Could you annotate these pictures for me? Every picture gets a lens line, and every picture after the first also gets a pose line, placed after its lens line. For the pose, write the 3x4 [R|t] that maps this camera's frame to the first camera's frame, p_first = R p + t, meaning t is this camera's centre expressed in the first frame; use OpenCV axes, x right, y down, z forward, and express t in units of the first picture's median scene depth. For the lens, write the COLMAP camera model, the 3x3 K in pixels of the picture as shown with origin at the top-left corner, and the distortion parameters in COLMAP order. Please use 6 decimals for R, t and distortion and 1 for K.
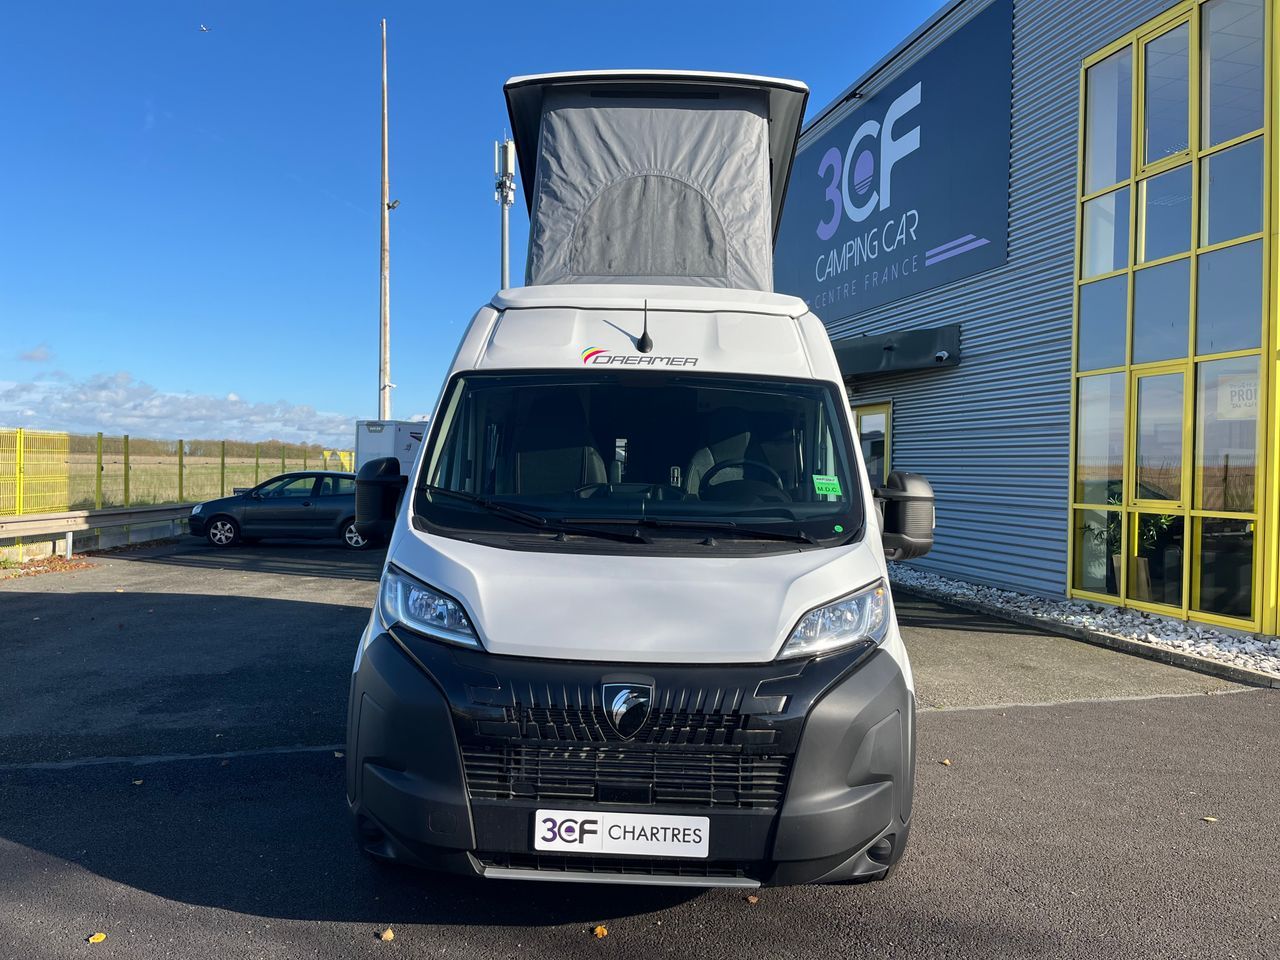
lens RADIAL K [[970.9, 0, 635.0], [0, 970.9, 479.7], [0, 0, 1]] dist [0.004128, -0.009262]
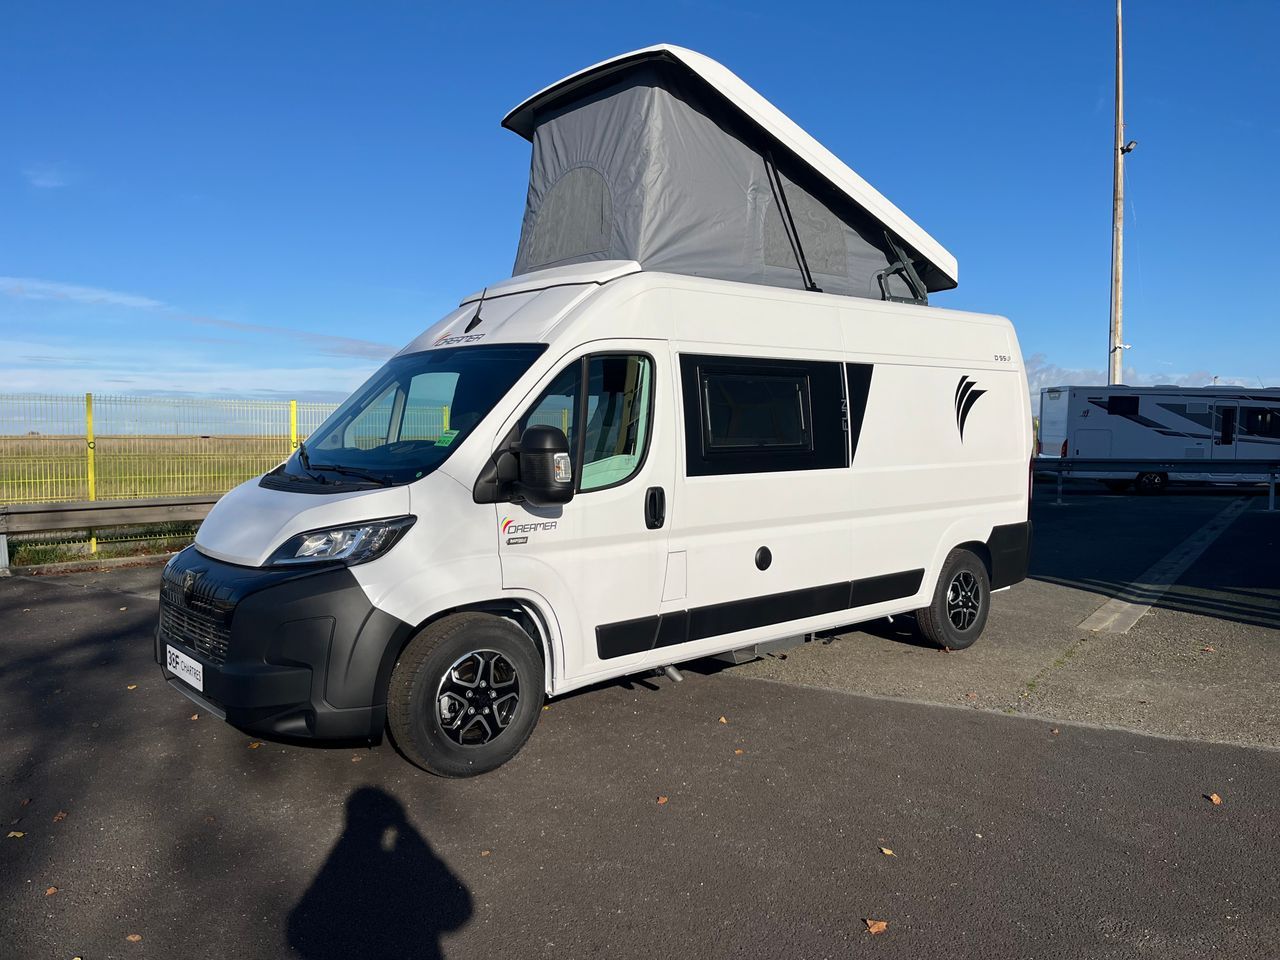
lens RADIAL K [[970.9, 0, 633.9], [0, 970.9, 482.3], [0, 0, 1]] dist [0.004128, -0.009262]
pose [[0.688532, 0.012862, -0.725092, 0.098428], [0.009379, 0.999601, 0.026638, 0.002440], [0.725145, -0.025142, 0.688137, 0.029131]]
